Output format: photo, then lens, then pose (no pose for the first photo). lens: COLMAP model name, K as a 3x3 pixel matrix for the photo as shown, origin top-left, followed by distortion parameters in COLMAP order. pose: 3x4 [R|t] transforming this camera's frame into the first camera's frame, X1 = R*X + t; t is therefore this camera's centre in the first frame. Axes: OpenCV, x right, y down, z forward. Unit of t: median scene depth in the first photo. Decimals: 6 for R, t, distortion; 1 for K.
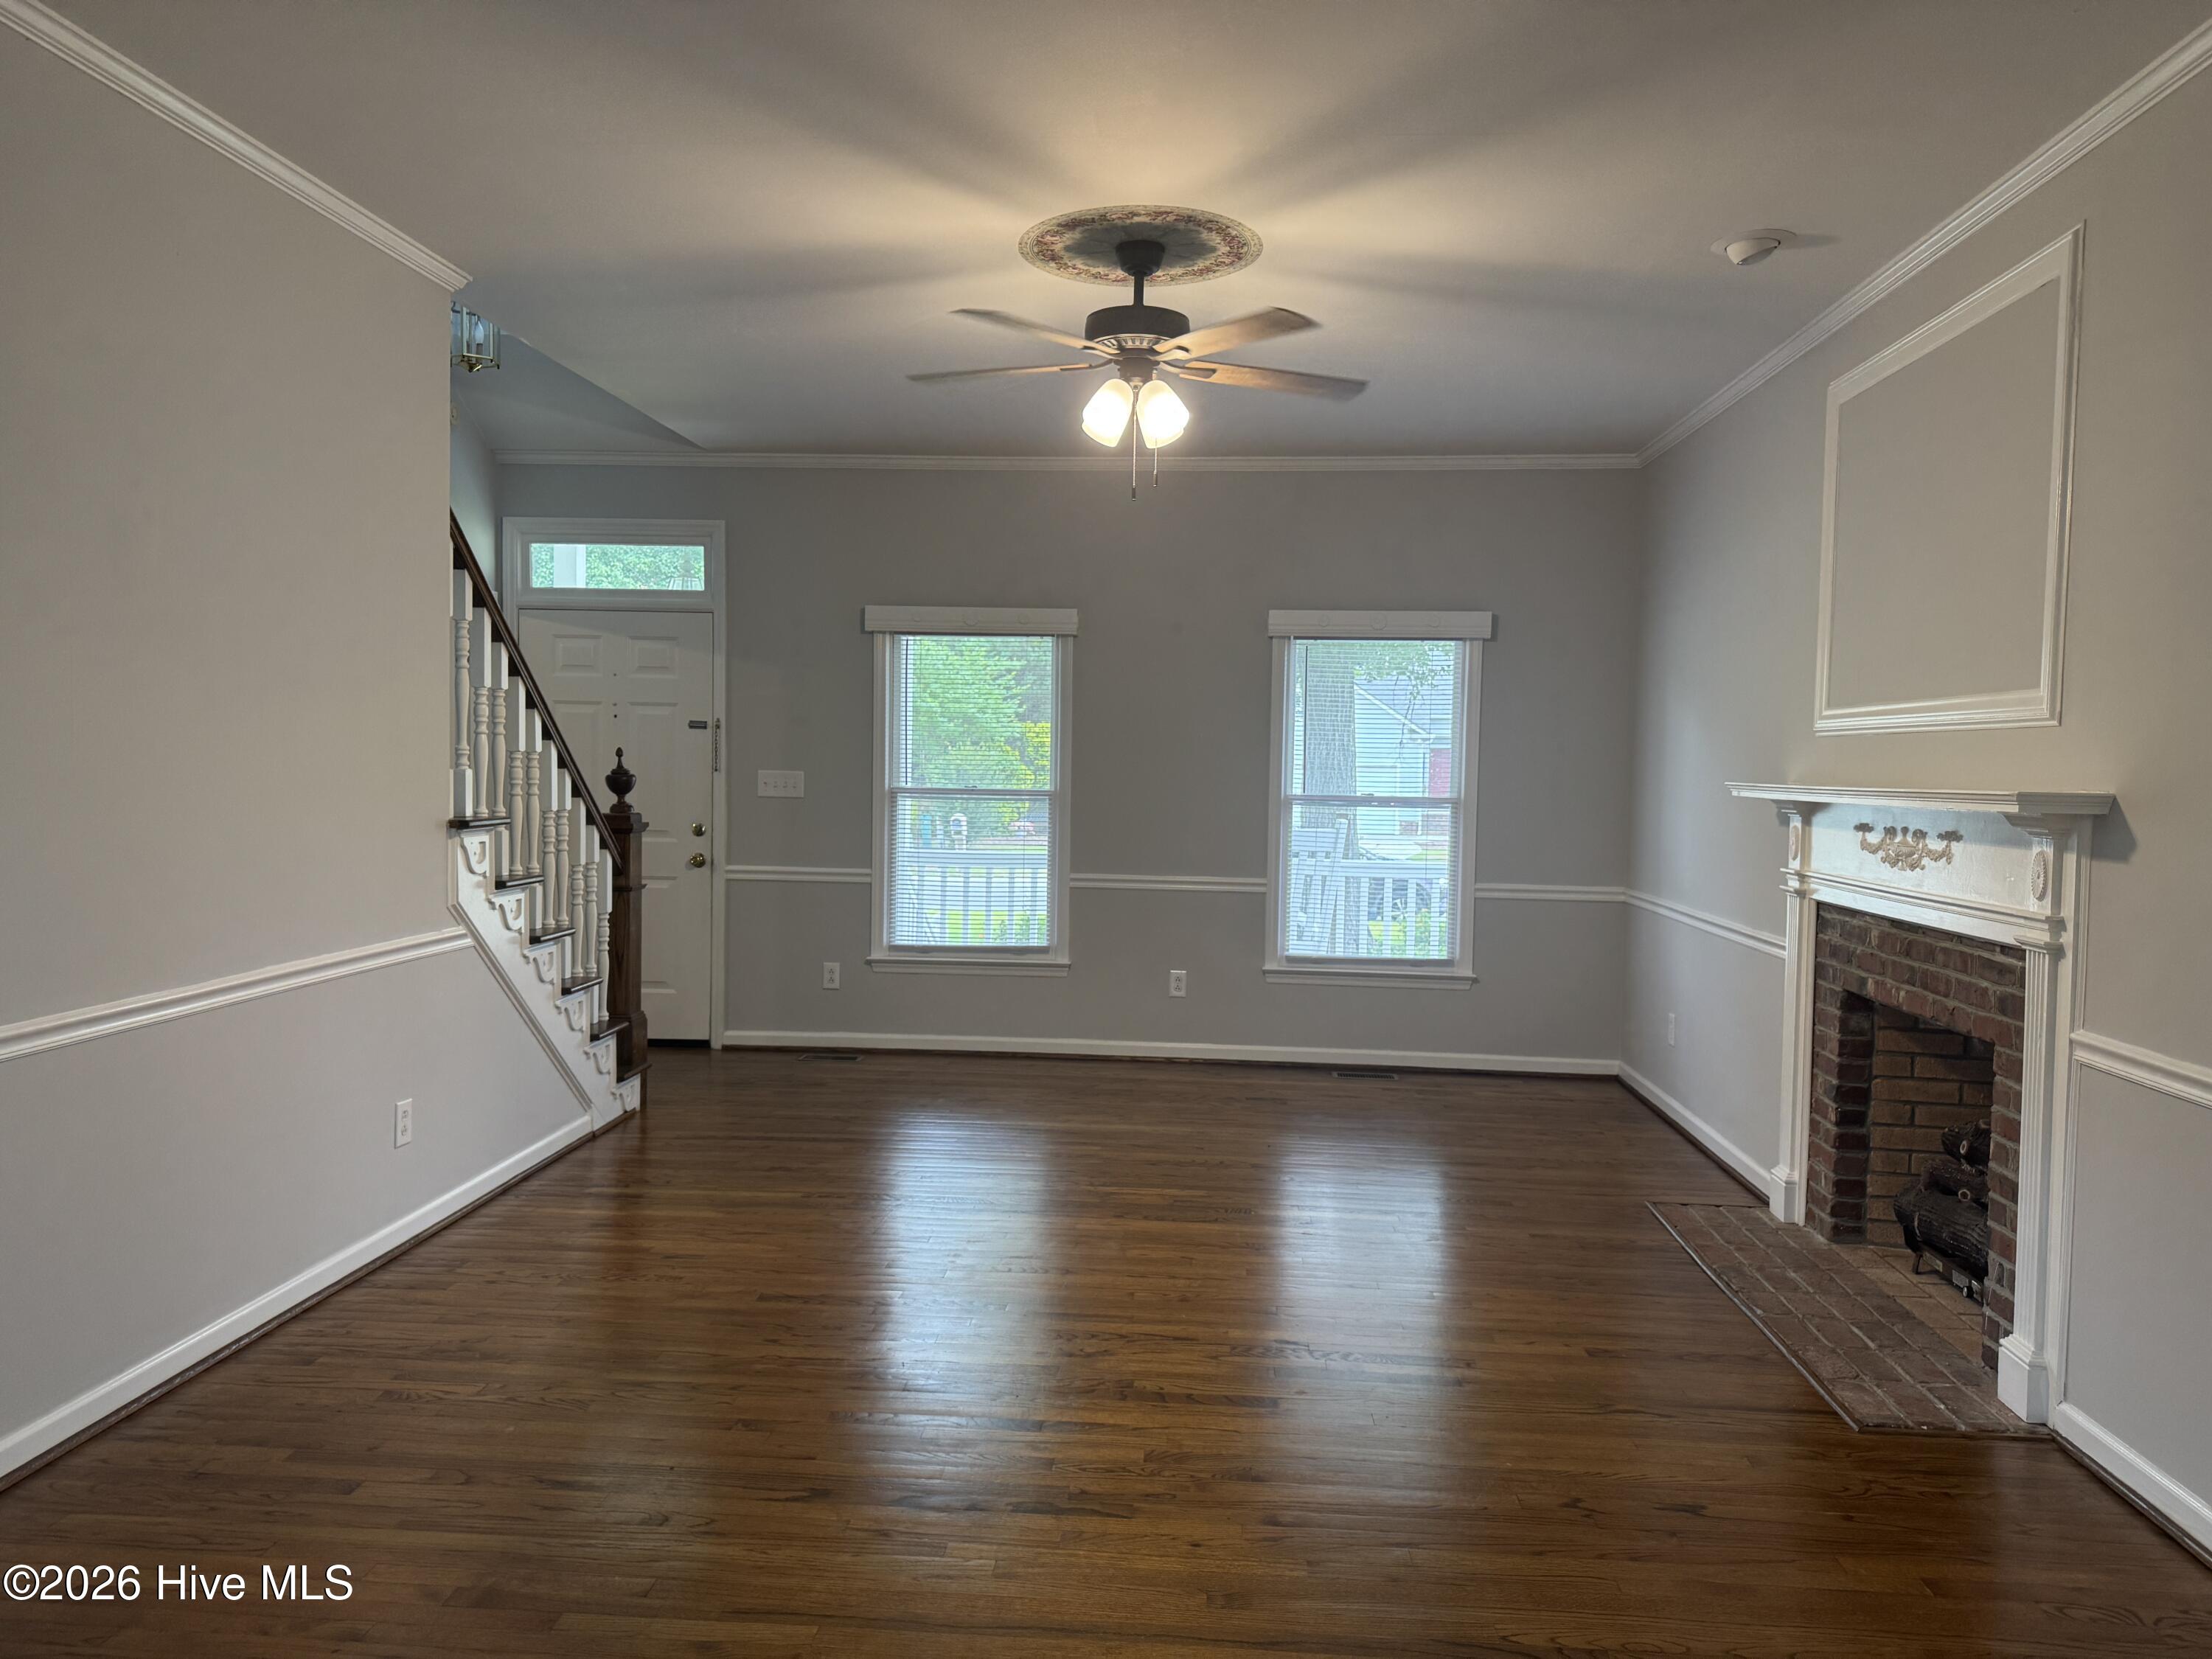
lens RADIAL K [[1553.2, 0, 1118.7], [0, 1553.2, 829.1], [0, 0, 1]] dist [0.156154, -0.341783]
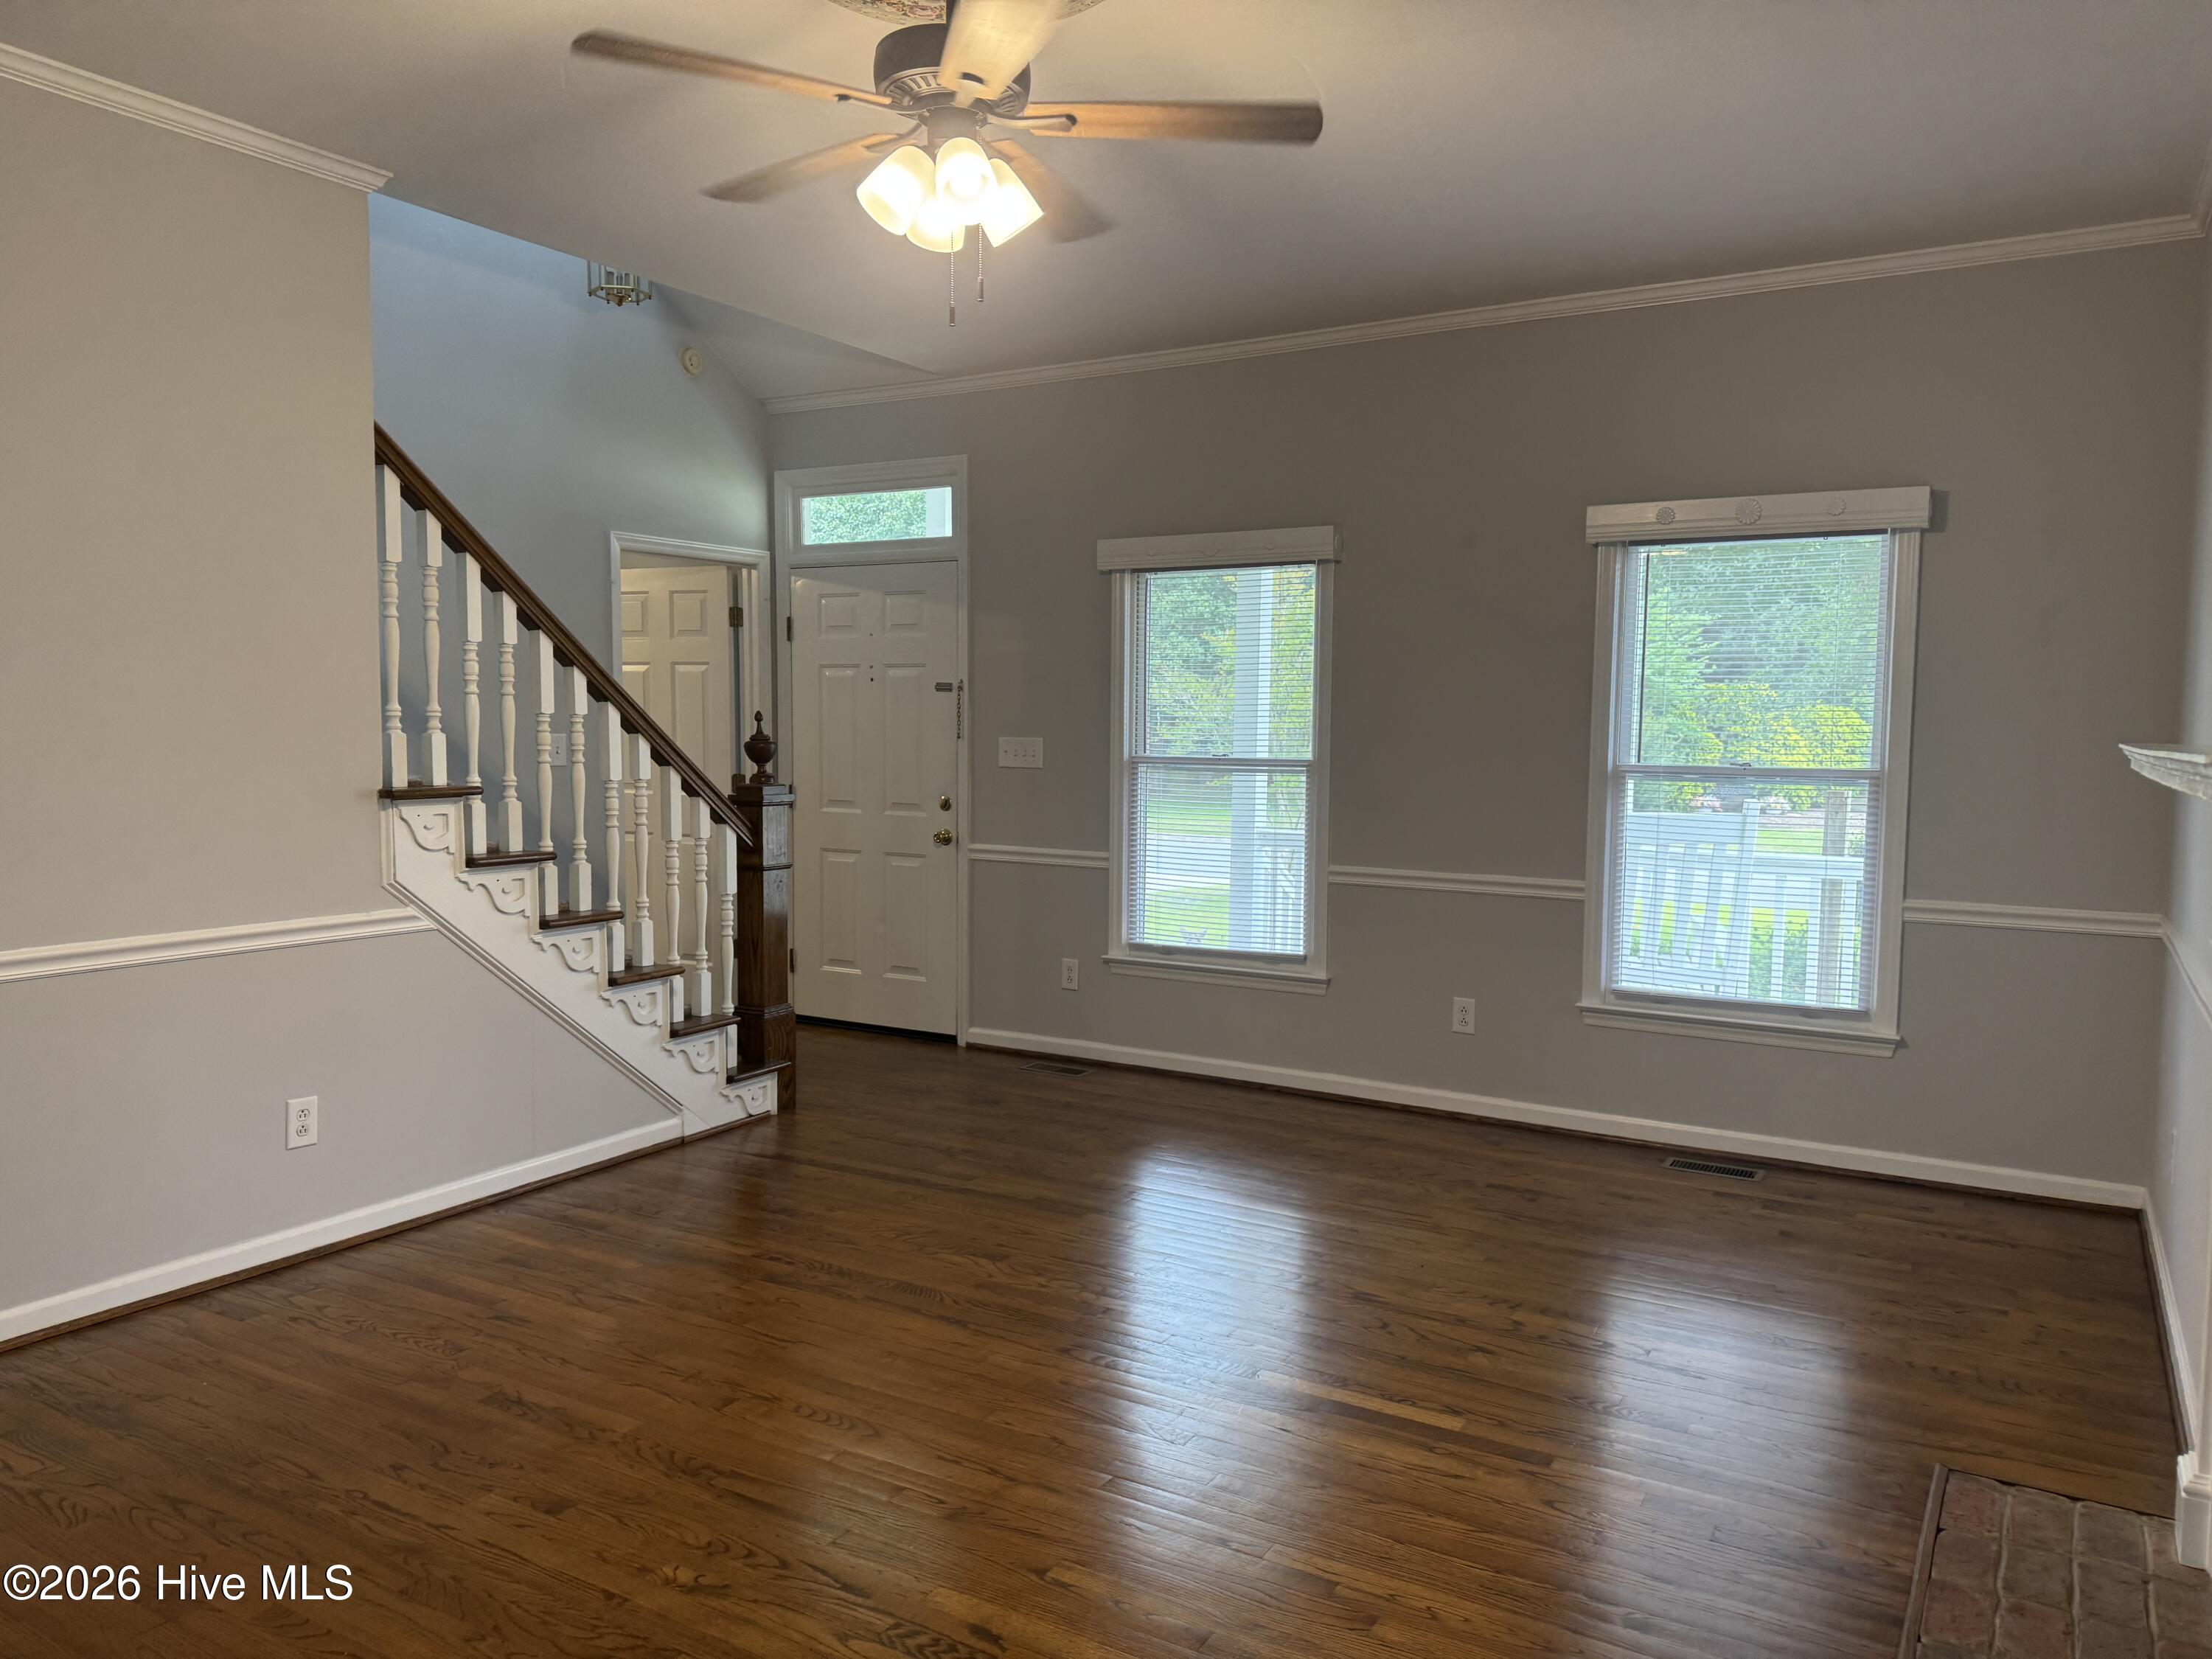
lens RADIAL K [[1555.8, 0, 1101.8], [0, 1555.8, 837.4], [0, 0, 1]] dist [0.077548, -0.109244]
pose [[0.891498, 0.023202, -0.452429, 0.222805], [-0.012603, 0.999571, 0.026427, -0.004863], [0.452848, -0.017858, 0.891409, 0.245941]]
